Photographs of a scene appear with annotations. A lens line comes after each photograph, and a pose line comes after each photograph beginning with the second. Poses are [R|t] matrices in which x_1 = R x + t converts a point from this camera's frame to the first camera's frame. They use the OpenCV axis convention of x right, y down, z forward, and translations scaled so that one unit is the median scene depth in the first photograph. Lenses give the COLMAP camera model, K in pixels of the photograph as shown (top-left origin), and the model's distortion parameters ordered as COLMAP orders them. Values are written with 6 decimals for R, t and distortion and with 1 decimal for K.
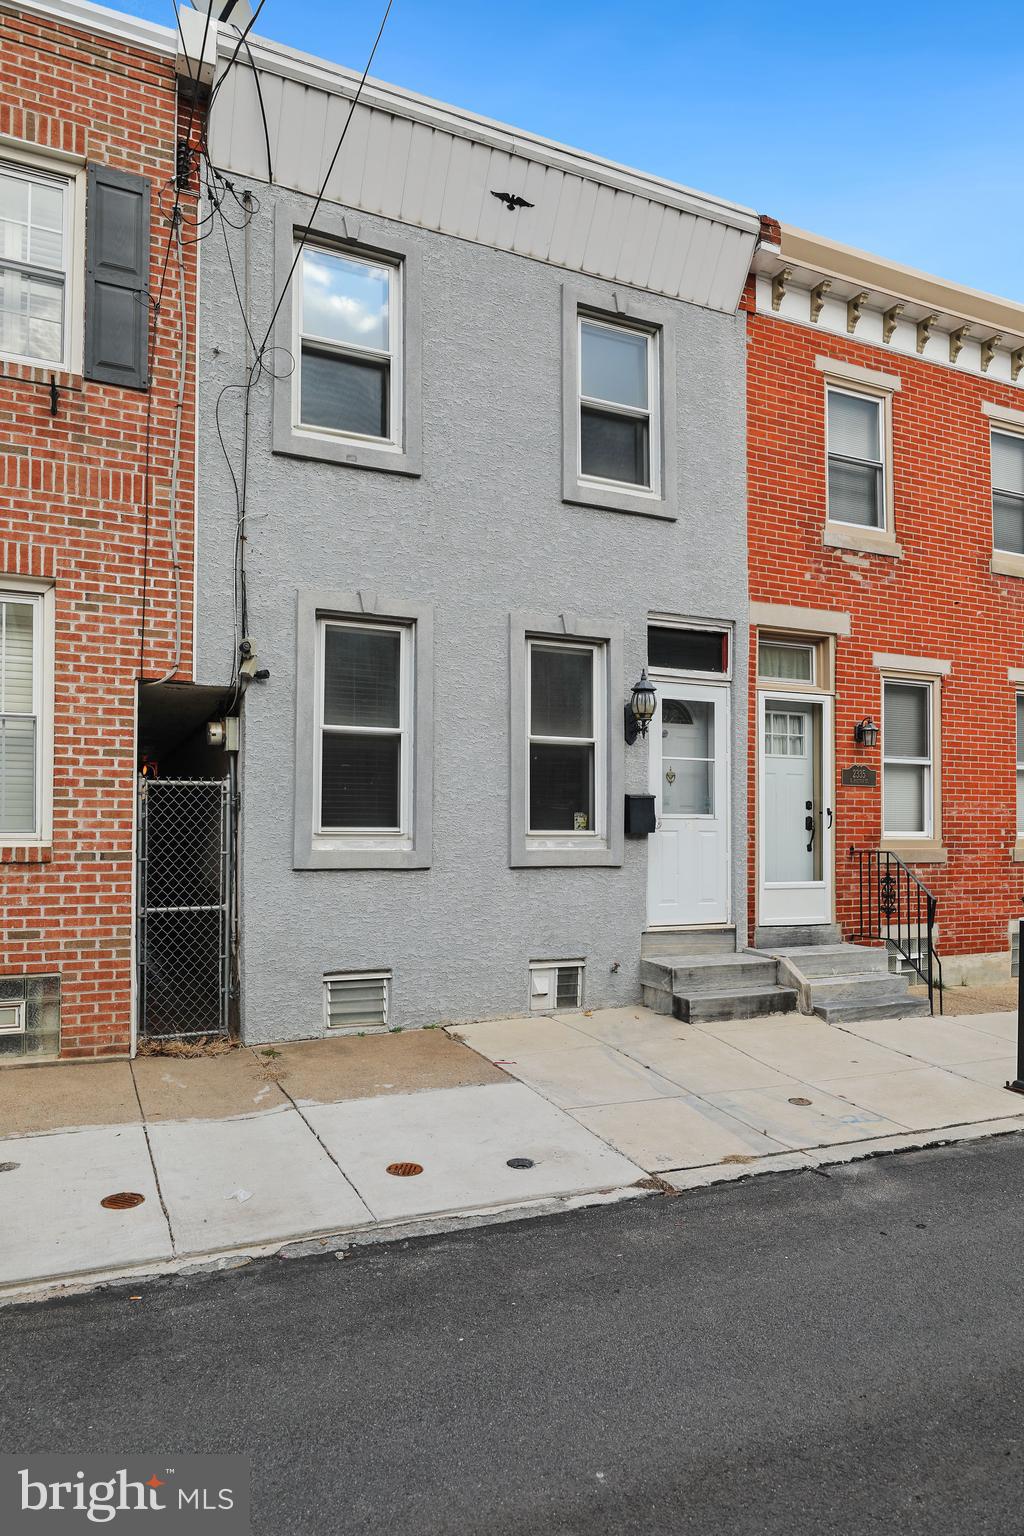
lens RADIAL K [[986.5, 0, 516.6], [0, 986.5, 776.6], [0, 0, 1]] dist [0.000670, 0.002292]
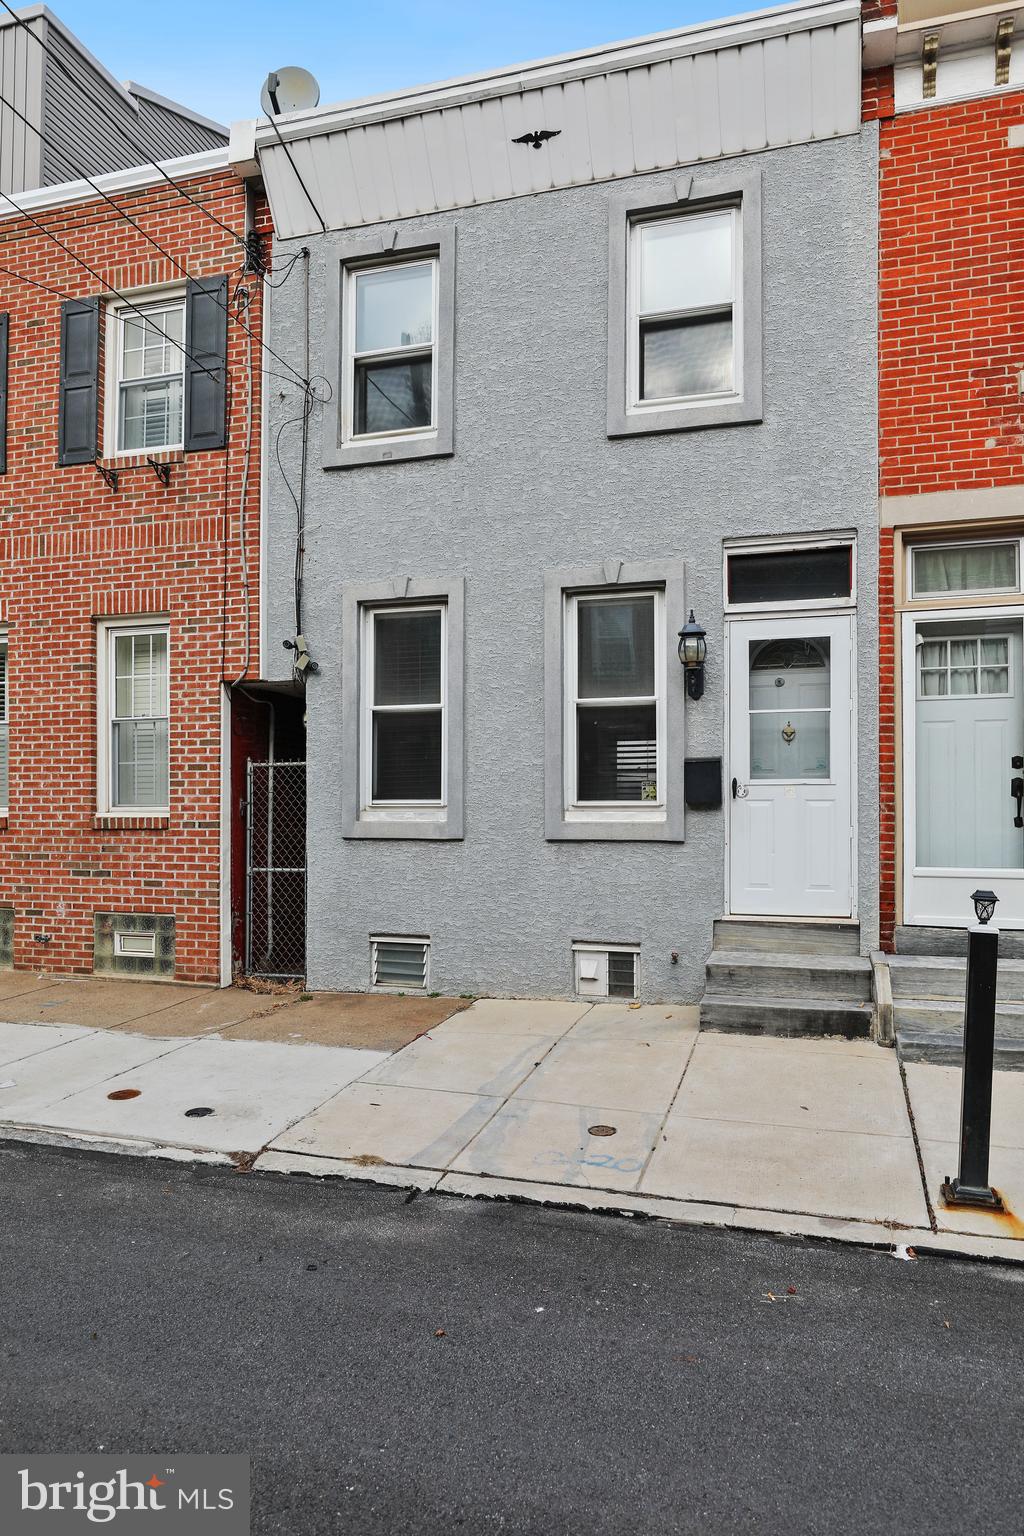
lens RADIAL K [[986.5, 0, 521.5], [0, 986.5, 761.3], [0, 0, 1]] dist [0.000670, 0.002292]
pose [[0.742538, -0.038527, -0.668695, 0.615233], [0.041975, 0.999059, -0.010951, 0.025613], [0.668487, -0.019937, 0.743456, 0.281193]]
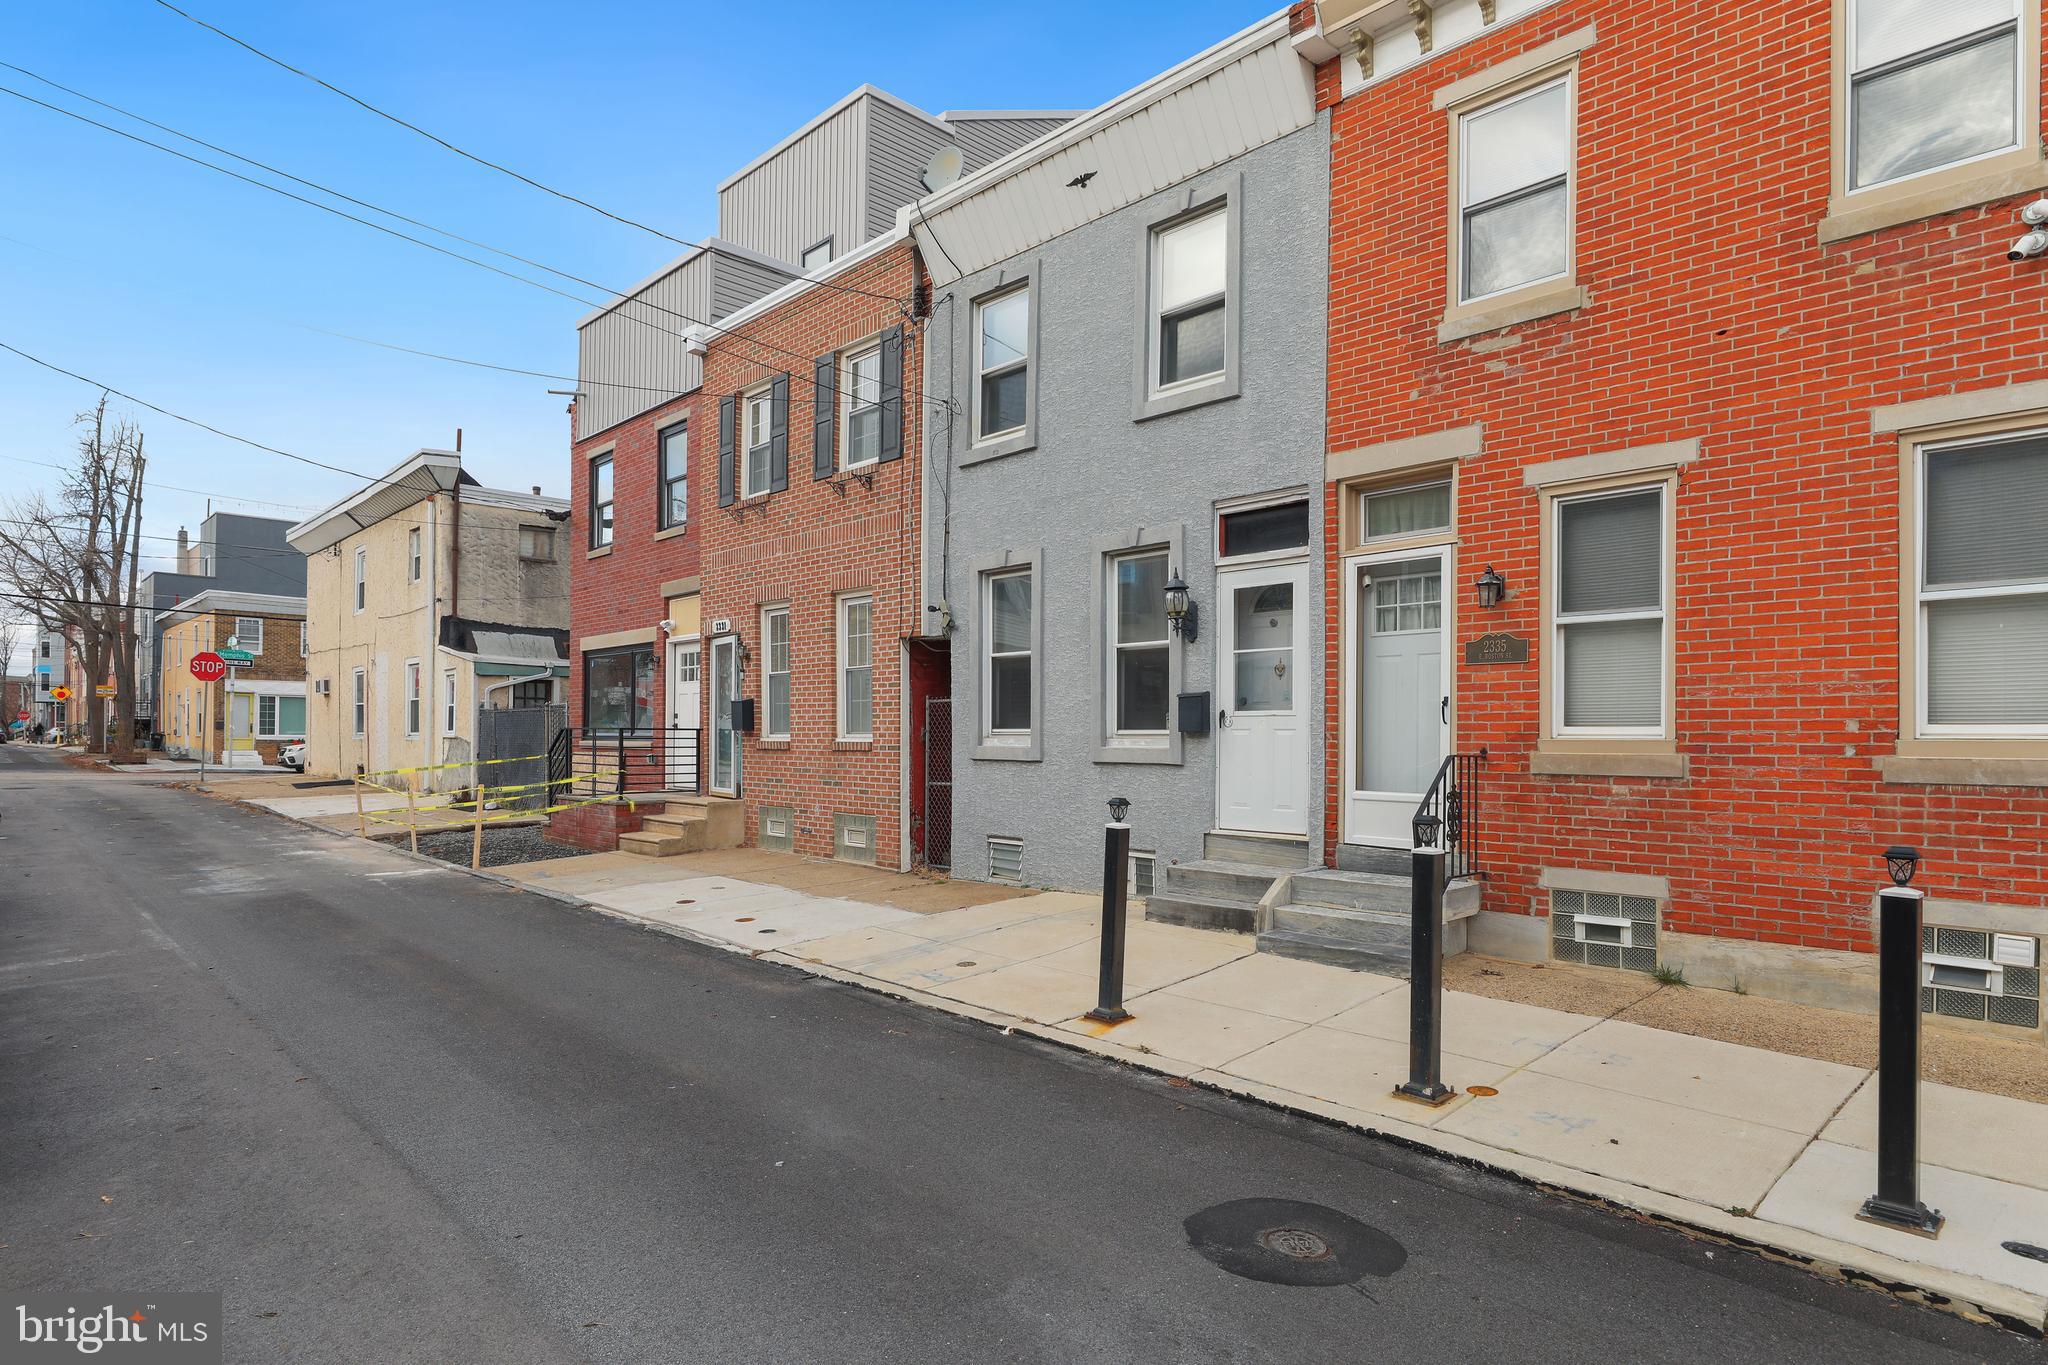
lens RADIAL K [[1125.7, 0, 1019.8], [0, 1125.7, 677.0], [0, 0, 1]] dist [-0.004164, 0.003832]
pose [[0.315269, -0.055182, -0.947397, 1.214196], [0.051740, 0.997823, -0.040902, 0.042102], [0.947591, -0.036123, 0.317437, 0.511326]]
